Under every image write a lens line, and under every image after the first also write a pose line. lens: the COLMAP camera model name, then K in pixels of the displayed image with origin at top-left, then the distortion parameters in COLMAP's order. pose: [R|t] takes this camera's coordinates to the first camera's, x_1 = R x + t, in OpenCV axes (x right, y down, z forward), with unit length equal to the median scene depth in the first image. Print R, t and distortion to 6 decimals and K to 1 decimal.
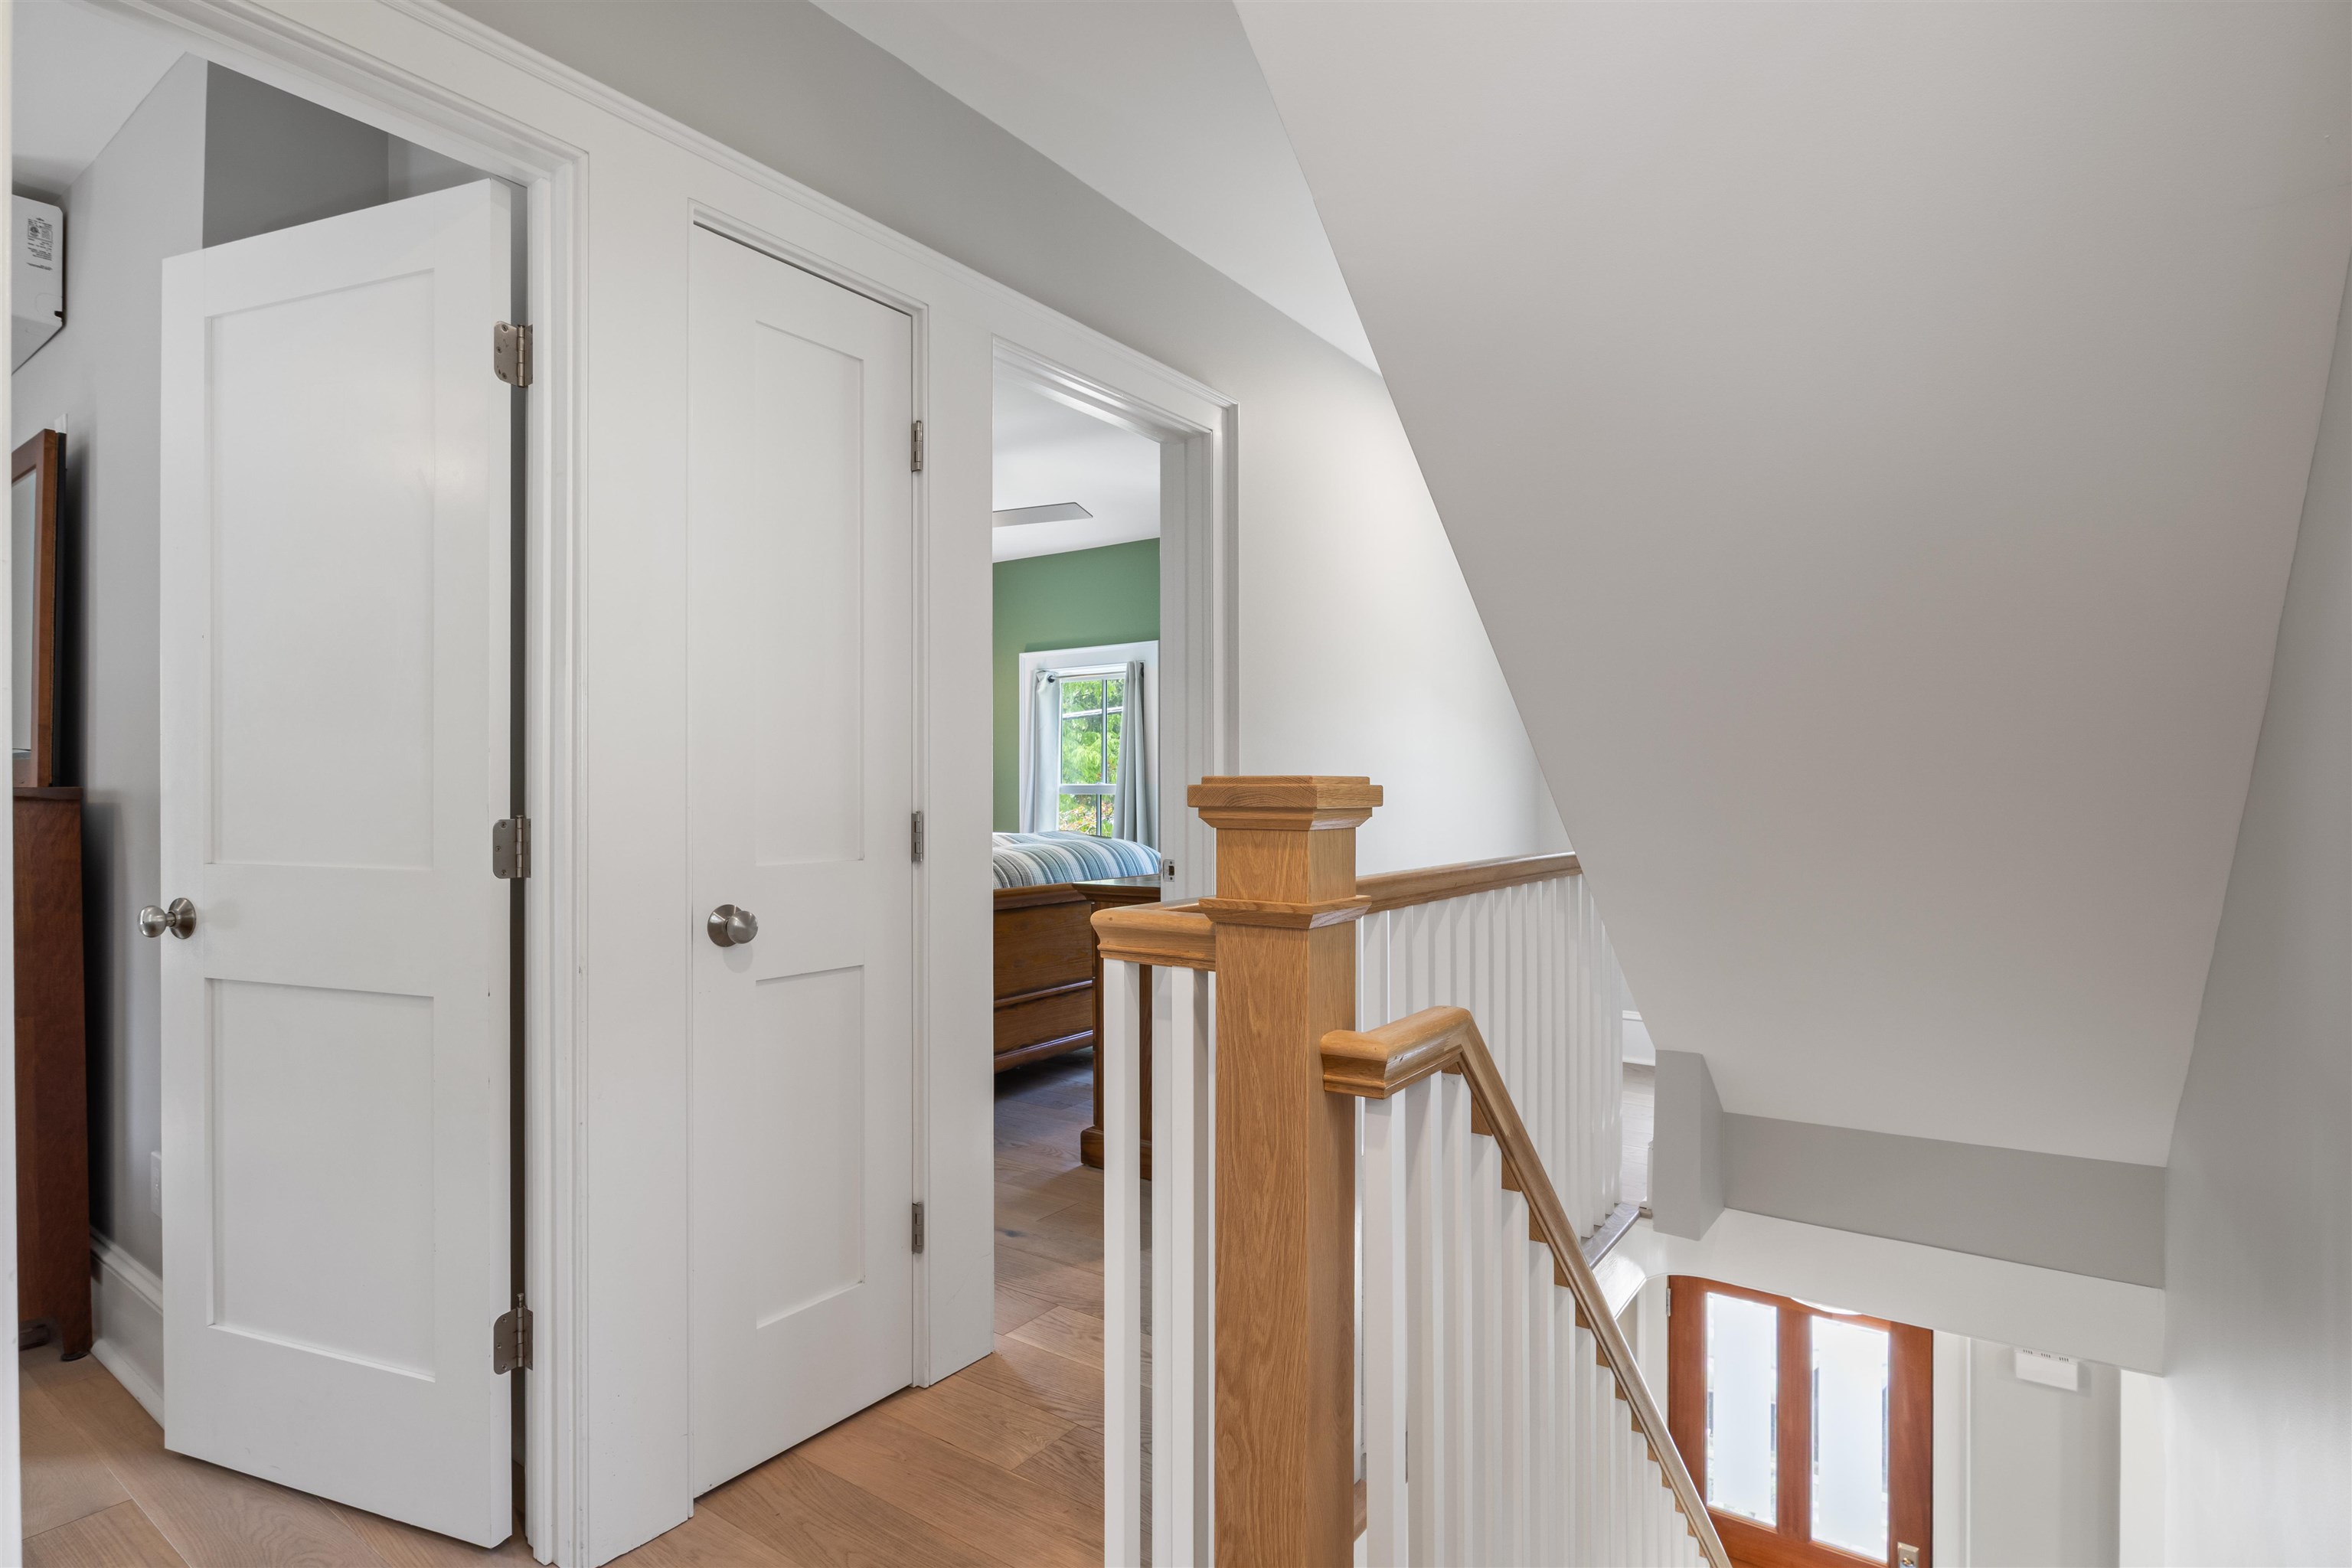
lens RADIAL K [[1181.1, 0, 1170.0], [0, 1181.1, 793.6], [0, 0, 1]] dist [0.001218, 0.000054]
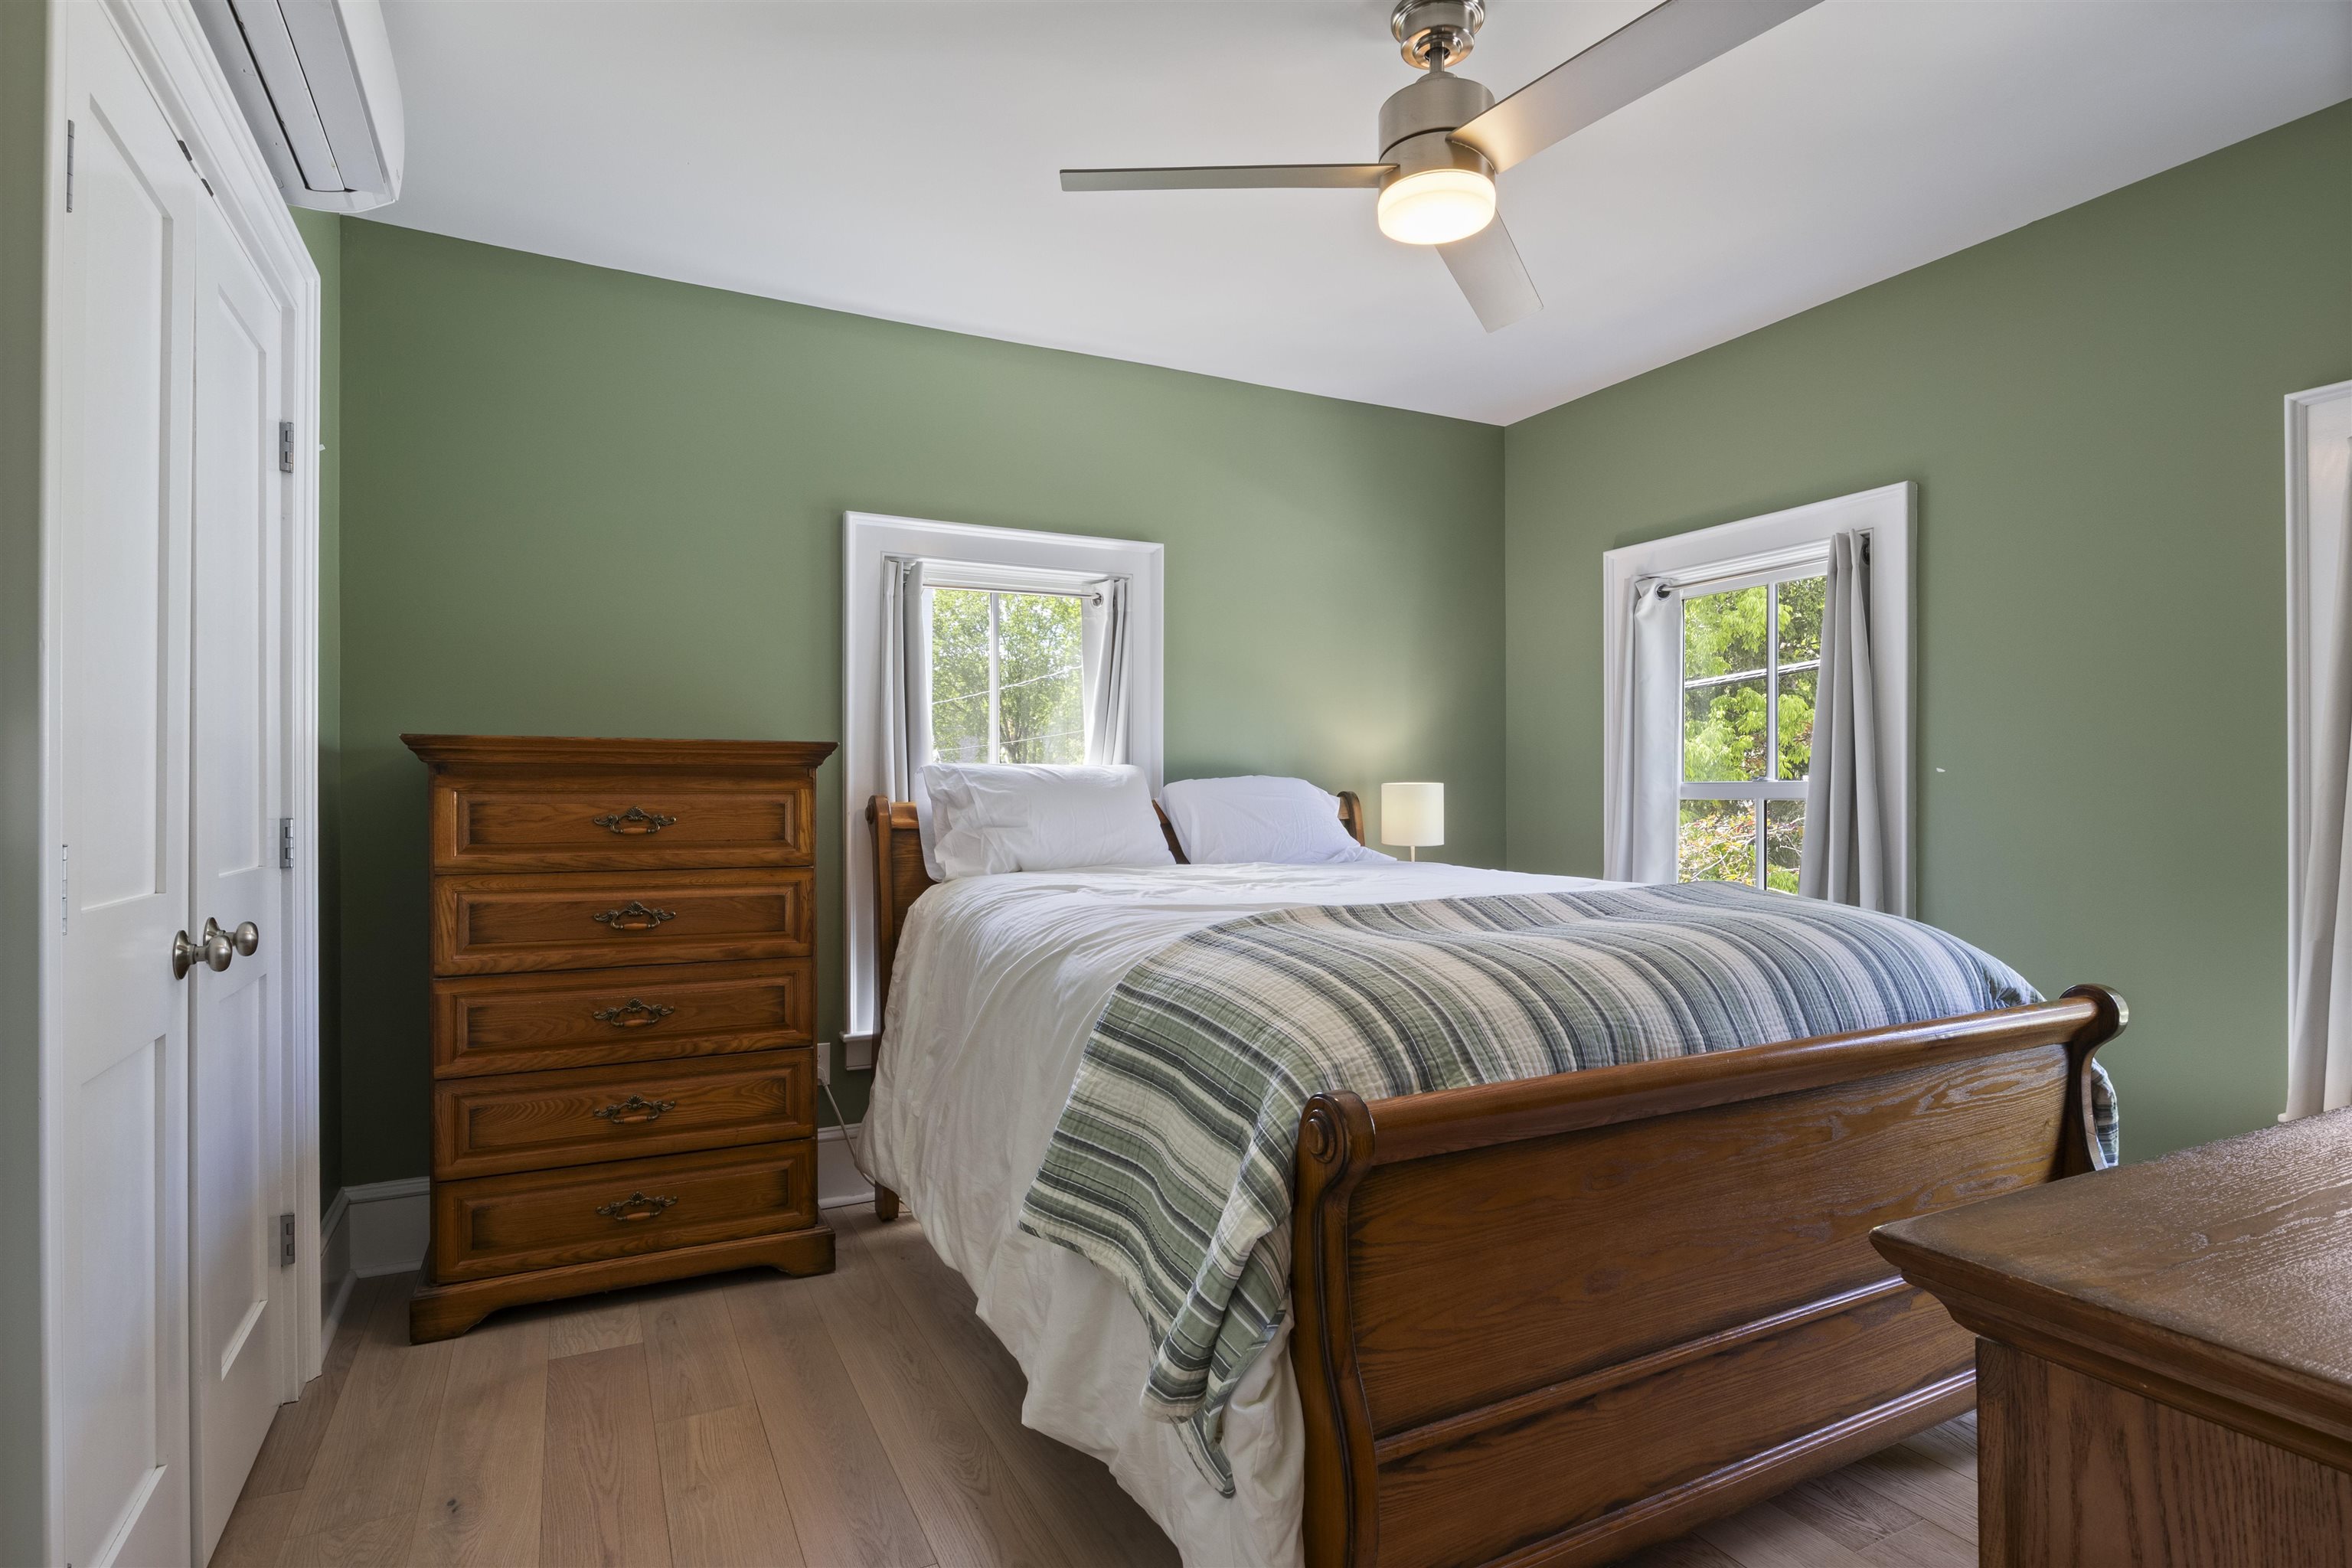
lens RADIAL K [[1181.1, 0, 1170.0], [0, 1181.1, 793.6], [0, 0, 1]] dist [0.001218, 0.000054]
pose [[0.888188, -0.000141, -0.459480, -0.057959], [-0.001422, 0.999994, -0.003056, -0.000349], [0.459478, 0.003367, 0.888183, 0.450828]]
